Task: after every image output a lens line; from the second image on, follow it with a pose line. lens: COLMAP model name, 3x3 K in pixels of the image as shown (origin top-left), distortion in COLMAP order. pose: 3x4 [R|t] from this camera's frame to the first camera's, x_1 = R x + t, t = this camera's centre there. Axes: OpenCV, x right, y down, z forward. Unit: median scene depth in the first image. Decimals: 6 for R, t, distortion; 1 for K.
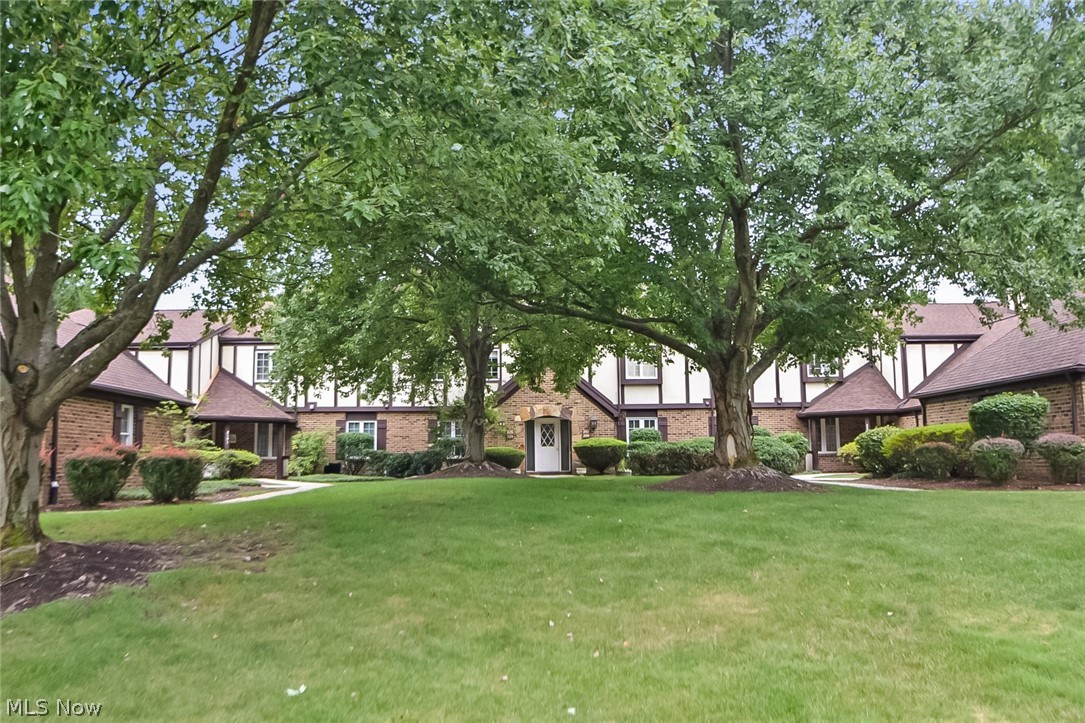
lens RADIAL K [[885.8, 0, 543.5], [0, 885.8, 358.5], [0, 0, 1]] dist [-0.052252, 0.003360]
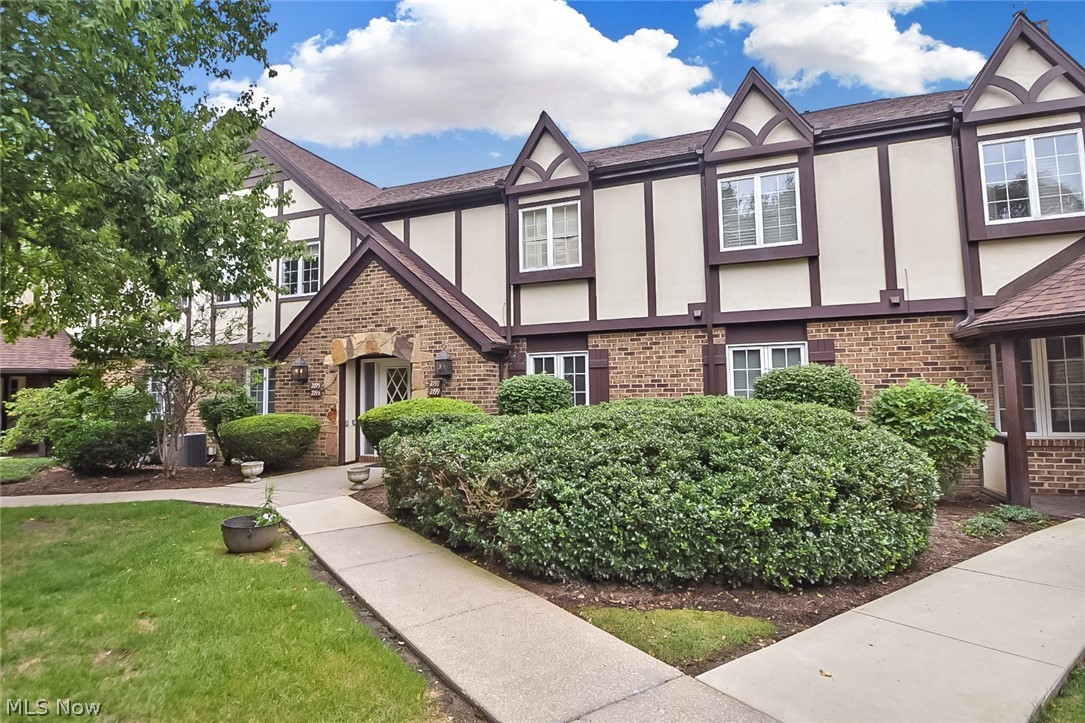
lens RADIAL K [[566.2, 0, 536.5], [0, 566.2, 355.8], [0, 0, 1]] dist [-0.003579, -0.004670]
pose [[0.925077, -0.028070, -0.378741, 0.204895], [0.046949, 0.998068, 0.040704, 0.053062], [0.376867, -0.055436, 0.924607, 0.678903]]
